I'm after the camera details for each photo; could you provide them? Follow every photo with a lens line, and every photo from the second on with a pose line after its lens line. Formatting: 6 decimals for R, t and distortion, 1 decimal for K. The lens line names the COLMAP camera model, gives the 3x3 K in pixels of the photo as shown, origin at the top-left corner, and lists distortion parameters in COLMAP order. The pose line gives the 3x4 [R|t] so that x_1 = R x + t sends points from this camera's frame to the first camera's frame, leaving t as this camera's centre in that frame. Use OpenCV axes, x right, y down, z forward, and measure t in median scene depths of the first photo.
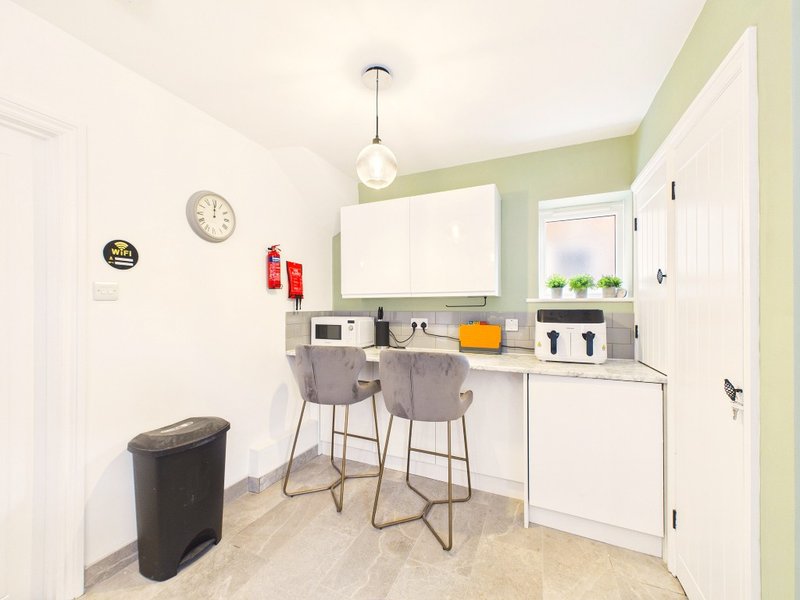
lens RADIAL K [[315.6, 0, 399.9], [0, 315.6, 289.4], [0, 0, 1]] dist [0.002010, 0.000040]
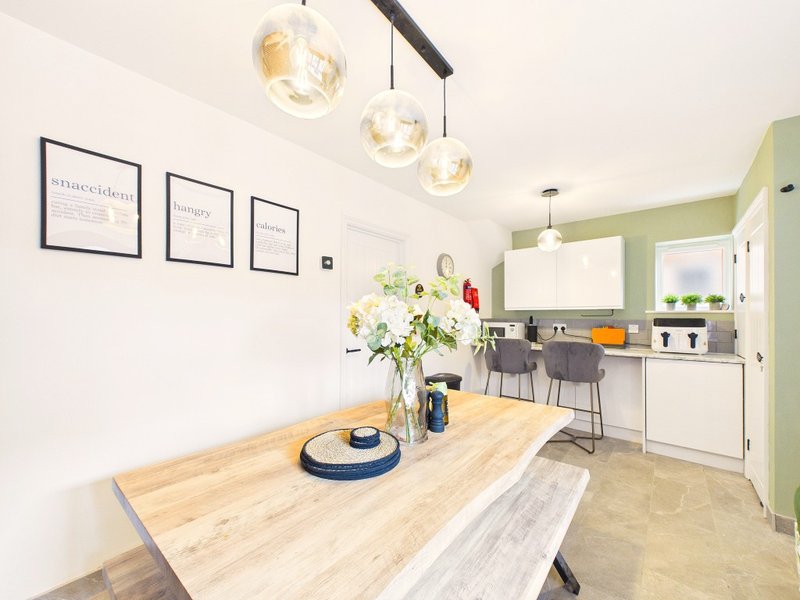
lens RADIAL K [[321.6, 0, 399.6], [0, 321.6, 304.3], [0, 0, 1]] dist [0.000665, 0.000197]
pose [[0.960206, -0.005990, -0.279230, -0.287952], [0.011319, 0.999783, 0.017474, -0.041221], [0.279065, -0.019939, 0.960065, -0.781514]]
